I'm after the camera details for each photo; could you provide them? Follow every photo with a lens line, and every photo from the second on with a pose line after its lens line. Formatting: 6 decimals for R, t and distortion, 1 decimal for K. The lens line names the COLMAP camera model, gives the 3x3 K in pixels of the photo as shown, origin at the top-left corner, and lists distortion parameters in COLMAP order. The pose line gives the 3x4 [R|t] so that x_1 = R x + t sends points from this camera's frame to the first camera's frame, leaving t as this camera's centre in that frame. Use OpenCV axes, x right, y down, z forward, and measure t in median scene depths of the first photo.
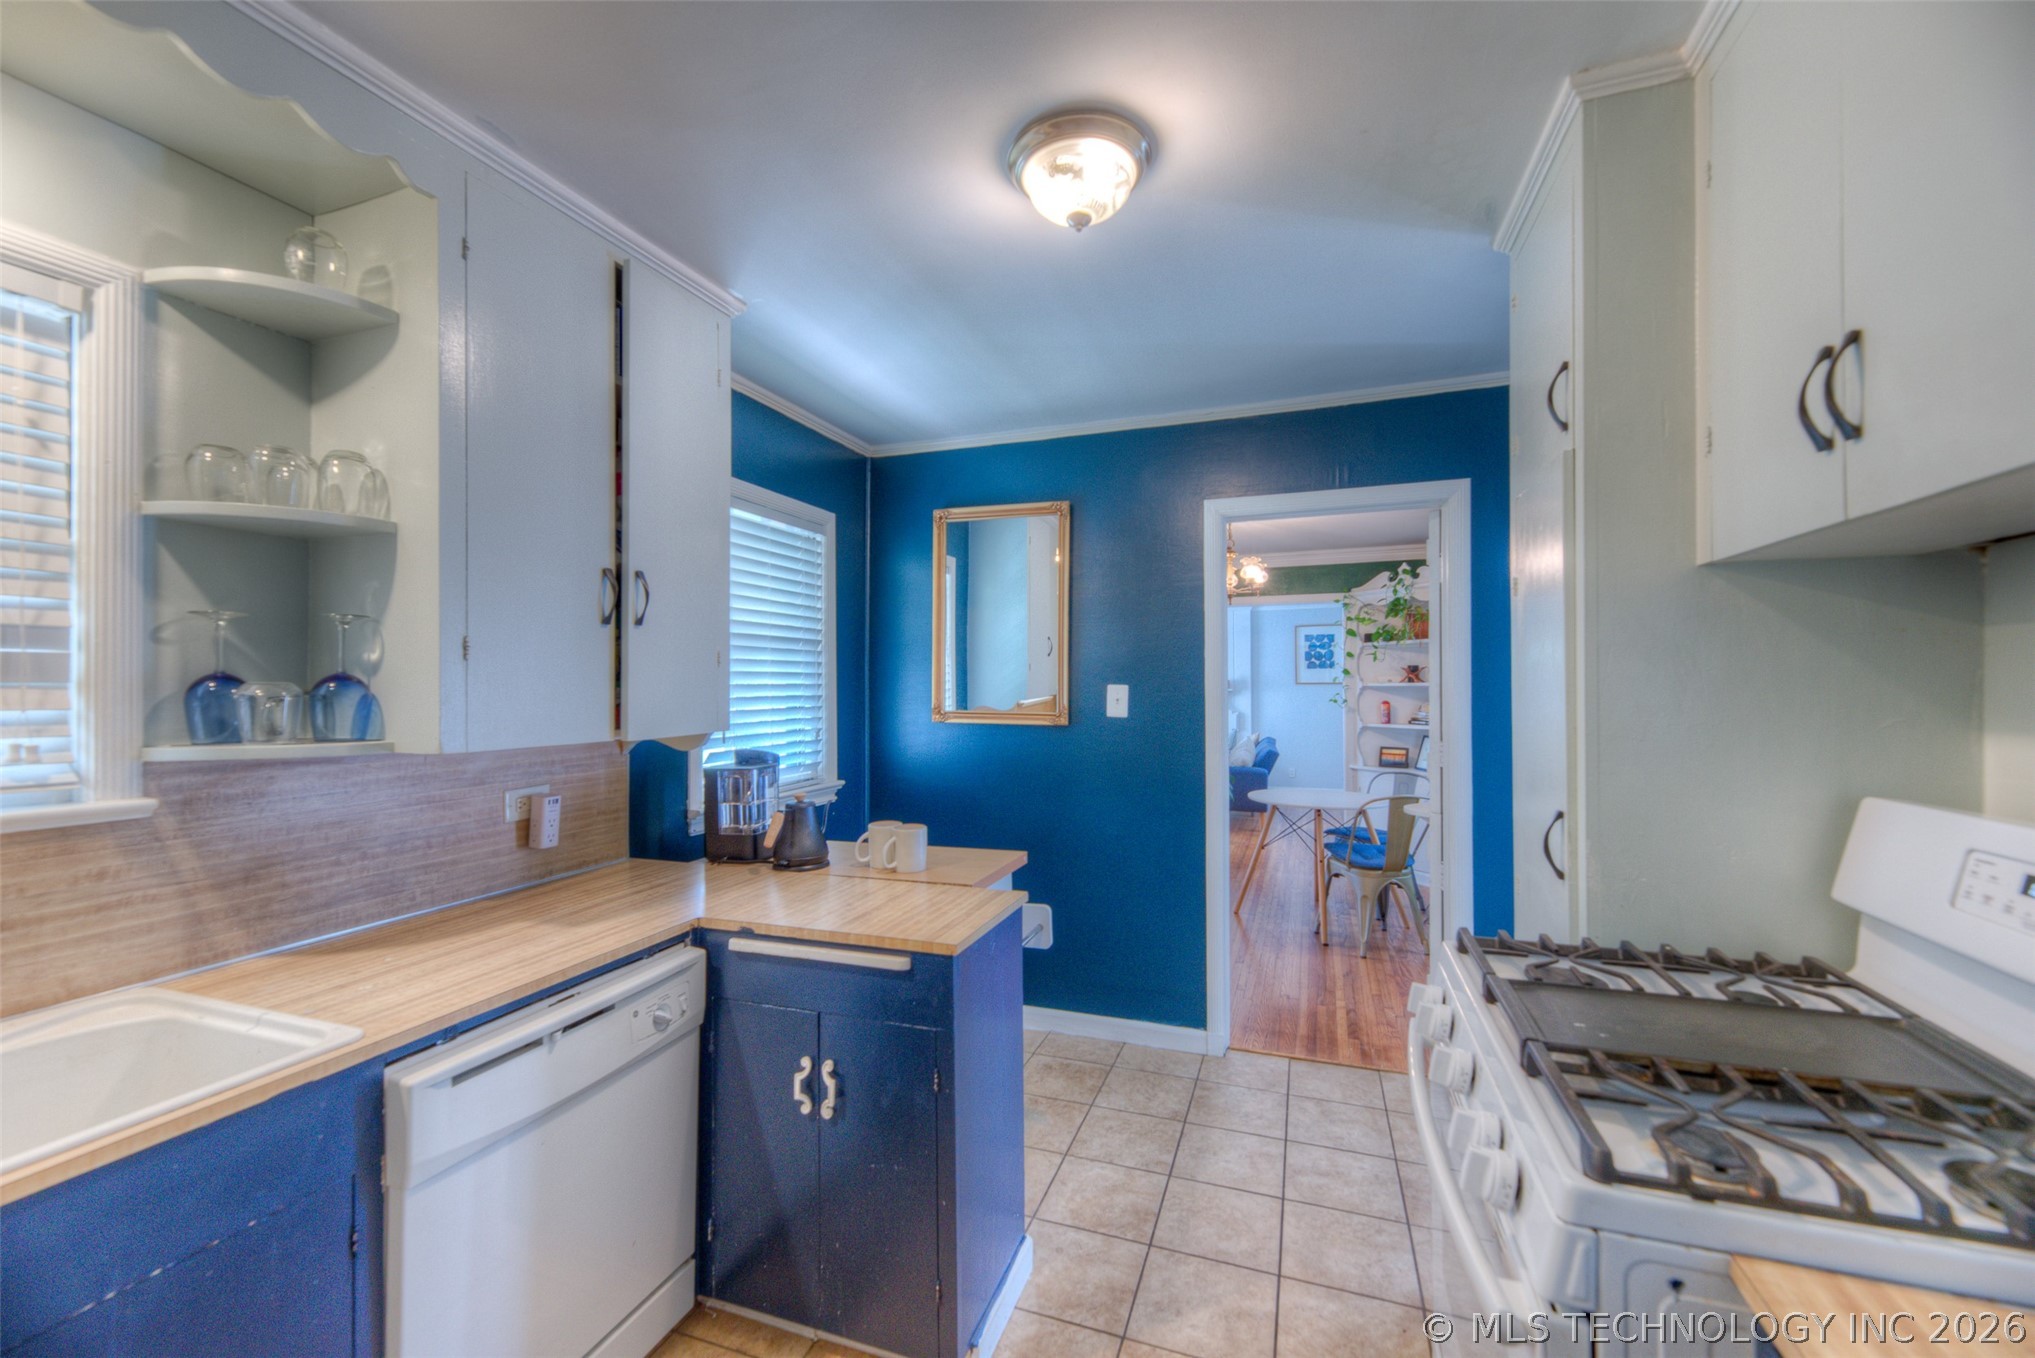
lens RADIAL K [[818.9, 0, 1027.2], [0, 818.9, 679.6], [0, 0, 1]] dist [0.008939, -0.002076]
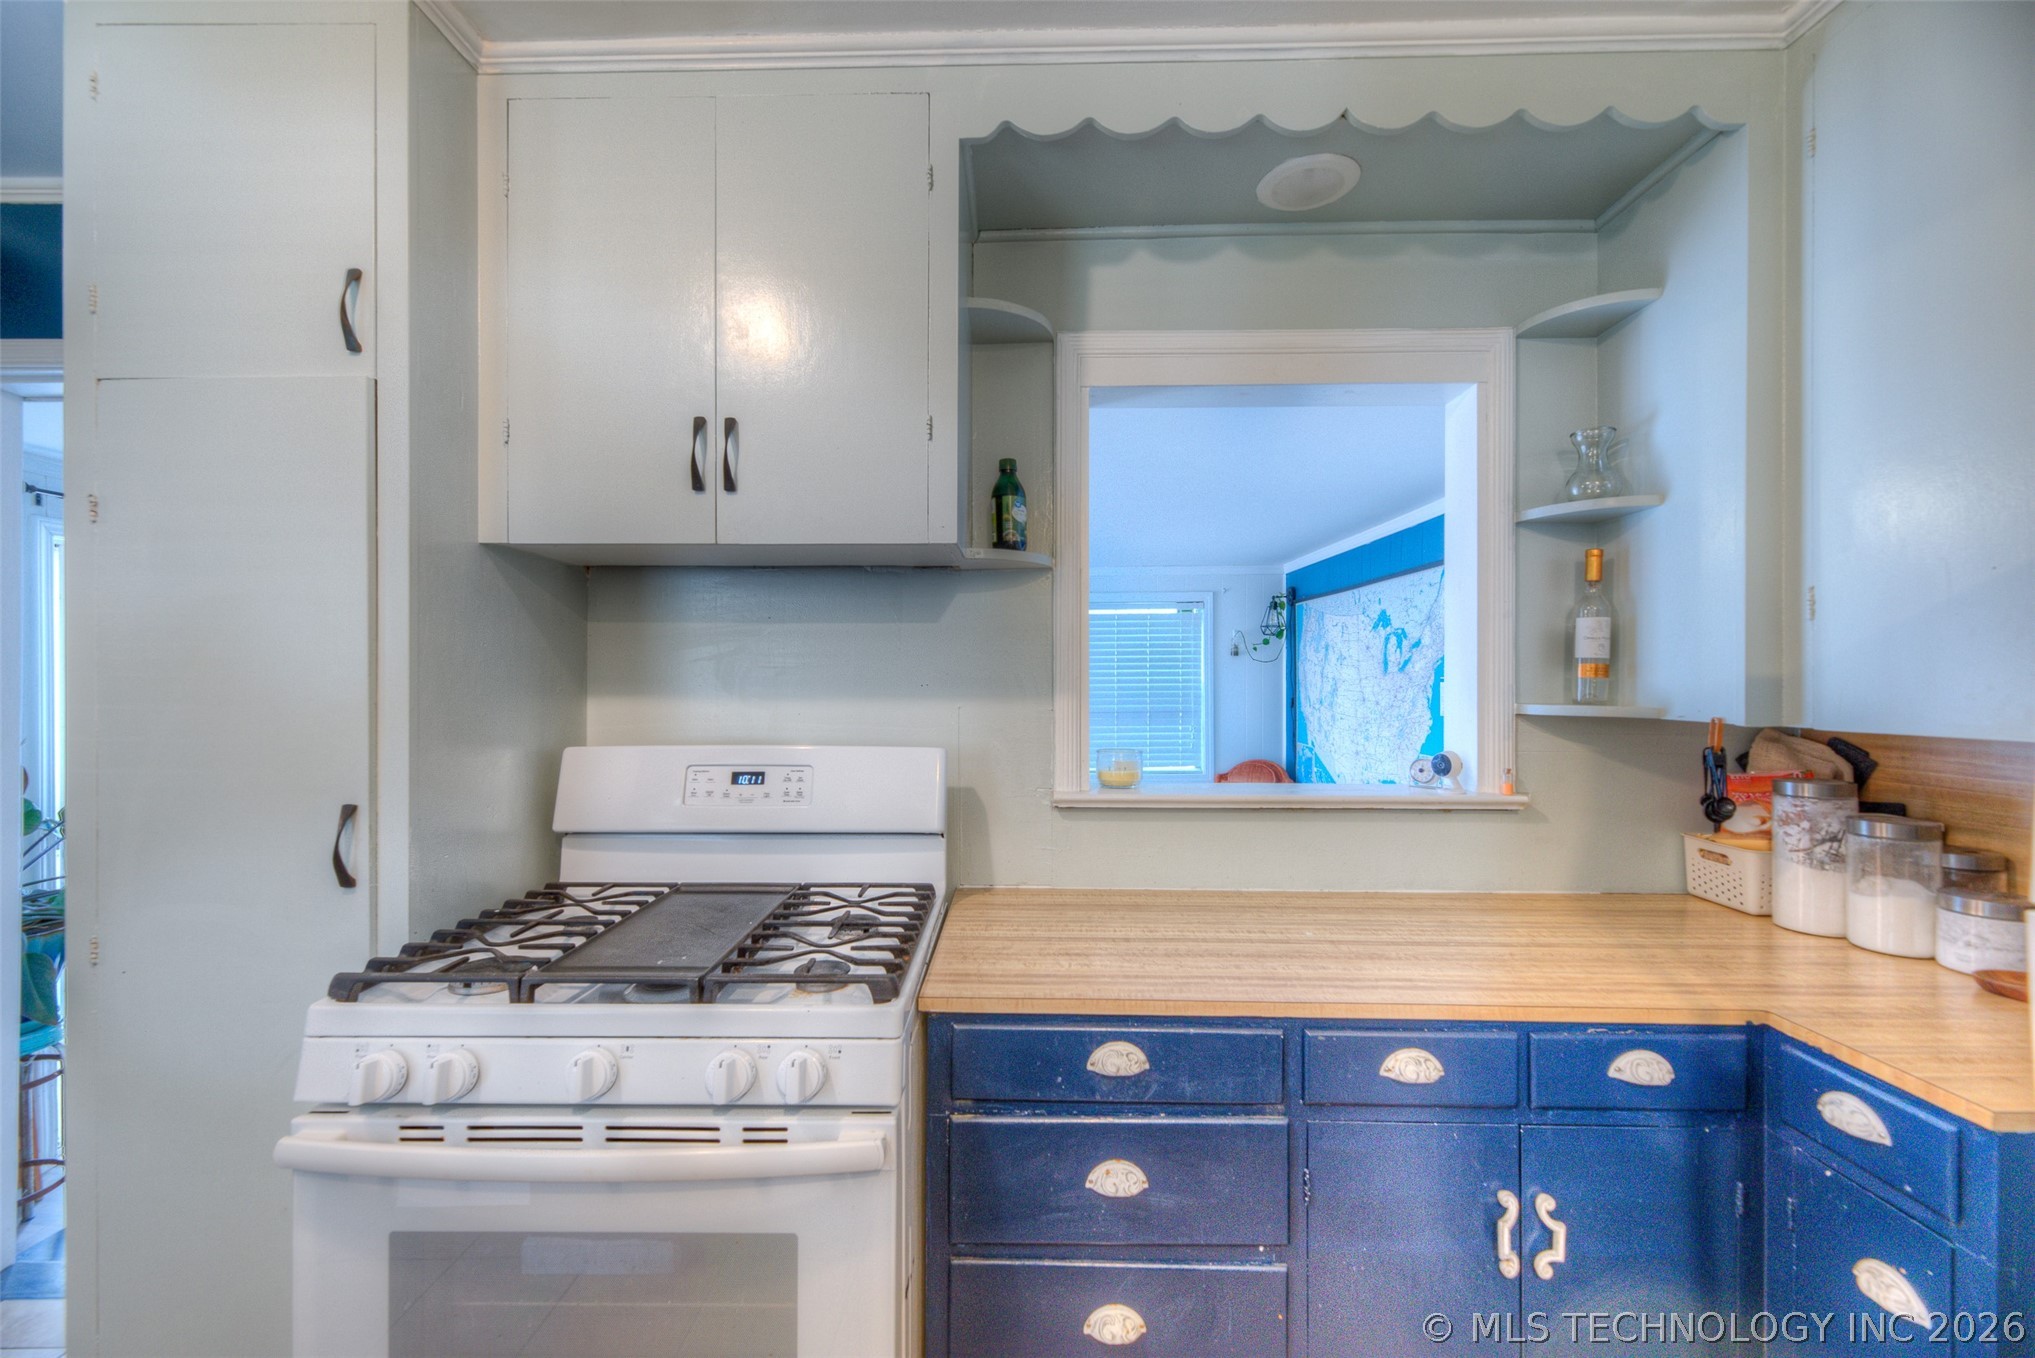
lens RADIAL K [[818.9, 0, 1001.9], [0, 818.9, 682.8], [0, 0, 1]] dist [0.008939, -0.002076]
pose [[-0.319503, 0.004216, 0.947576, -0.383785], [-0.006764, 0.999954, -0.006729, 0.040966], [-0.947561, -0.008559, -0.319460, 0.695284]]
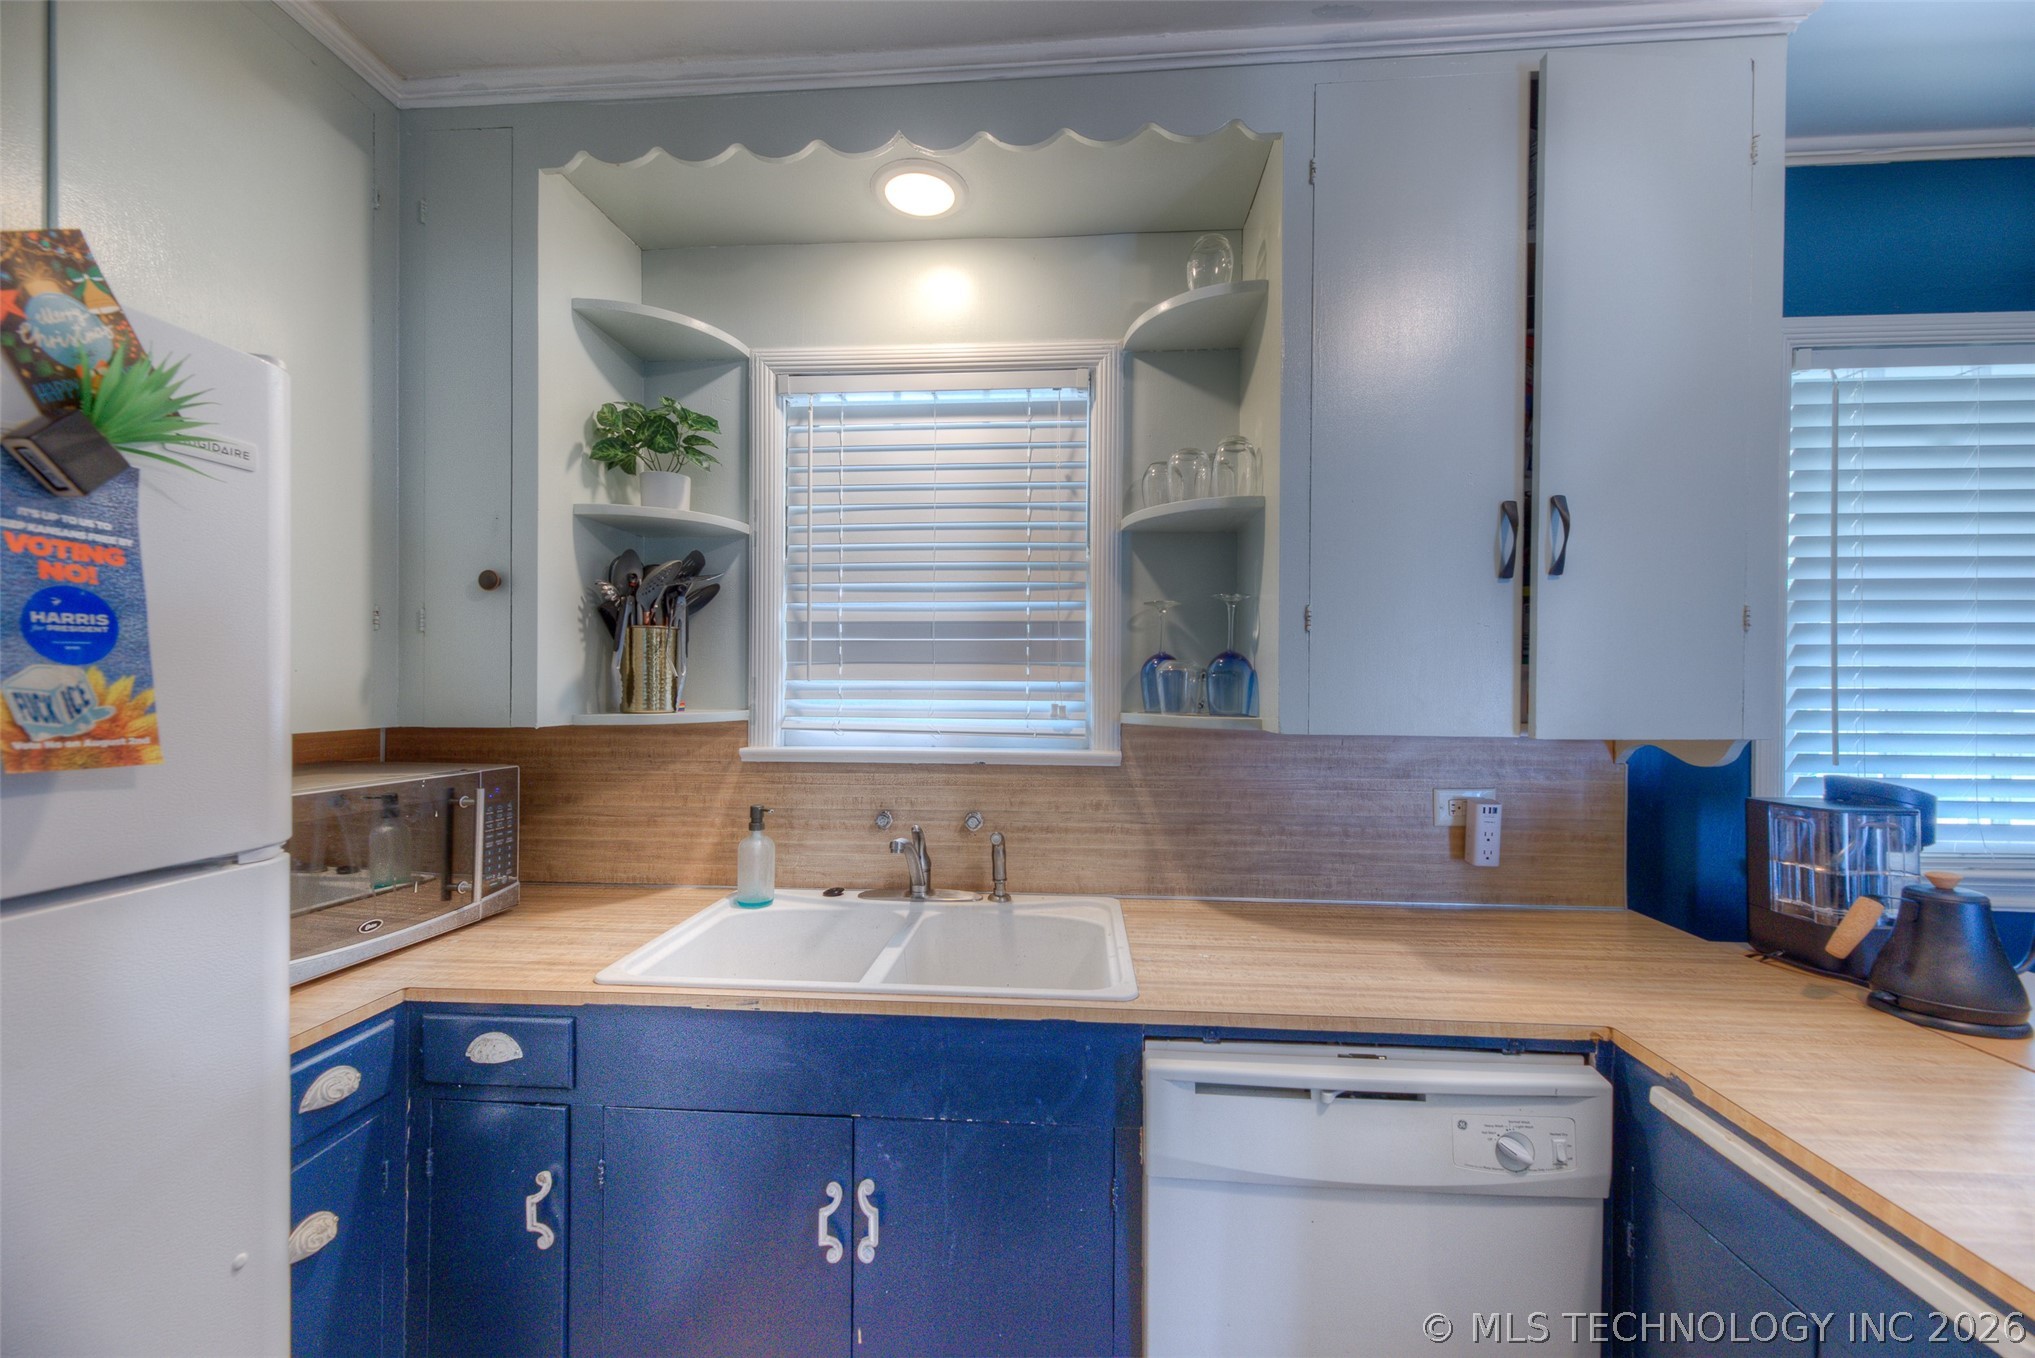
lens RADIAL K [[818.9, 0, 999.1], [0, 818.9, 683.6], [0, 0, 1]] dist [0.008939, -0.002076]
pose [[0.249980, 0.004298, -0.968242, 0.113231], [-0.000689, 0.999991, 0.004261, 0.032344], [0.968251, -0.000398, 0.249980, 0.495714]]
